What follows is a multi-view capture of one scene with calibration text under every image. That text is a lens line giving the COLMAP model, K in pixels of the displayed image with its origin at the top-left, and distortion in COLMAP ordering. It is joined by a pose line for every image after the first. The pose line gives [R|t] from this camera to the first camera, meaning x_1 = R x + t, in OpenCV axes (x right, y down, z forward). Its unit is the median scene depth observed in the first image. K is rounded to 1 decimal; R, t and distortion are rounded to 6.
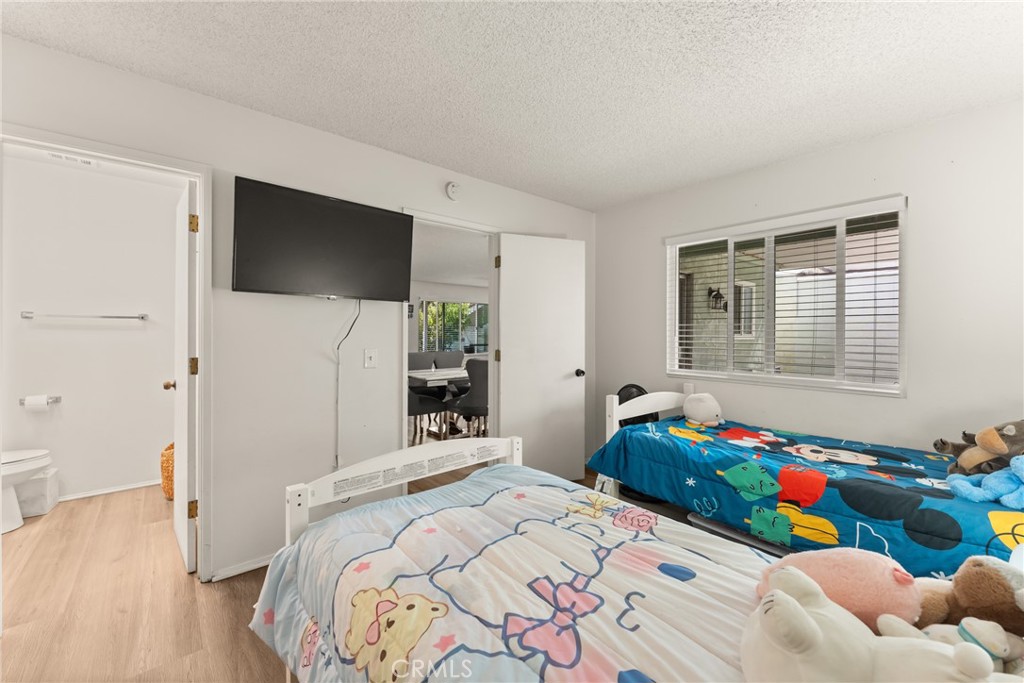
lens RADIAL K [[408.1, 0, 509.2], [0, 408.1, 333.4], [0, 0, 1]] dist [-0.001727, -0.000160]
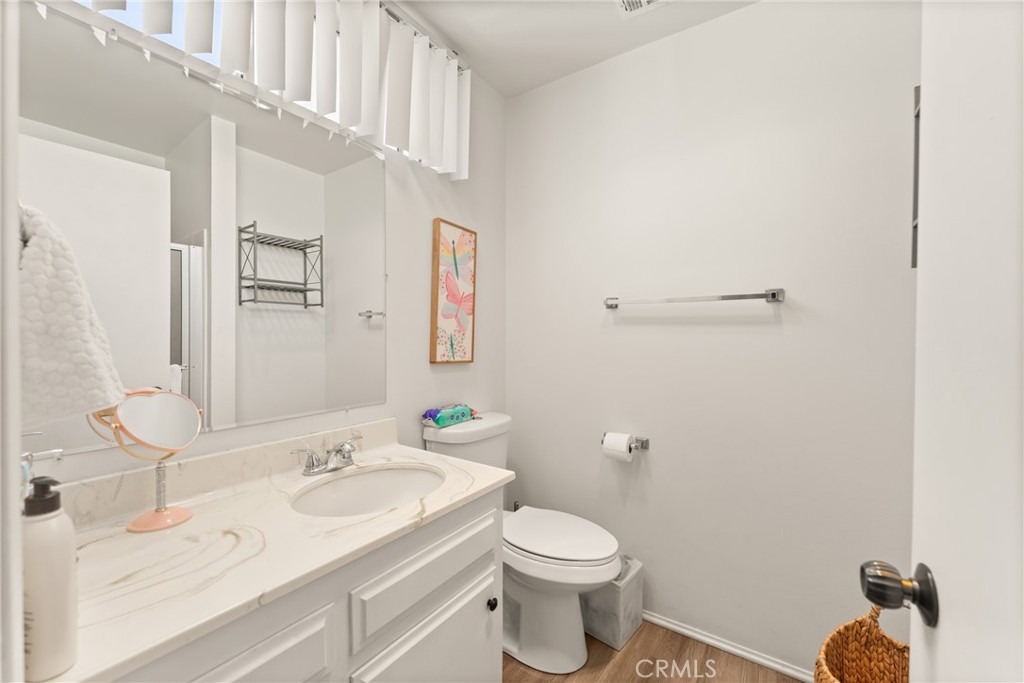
lens RADIAL K [[408.1, 0, 511.7], [0, 408.1, 339.3], [0, 0, 1]] dist [-0.001727, -0.000160]
pose [[0.263020, 0.003193, -0.964785, -0.608823], [-0.012279, 0.999925, -0.000038, 0.013692], [0.964712, 0.011857, 0.263039, 0.677781]]
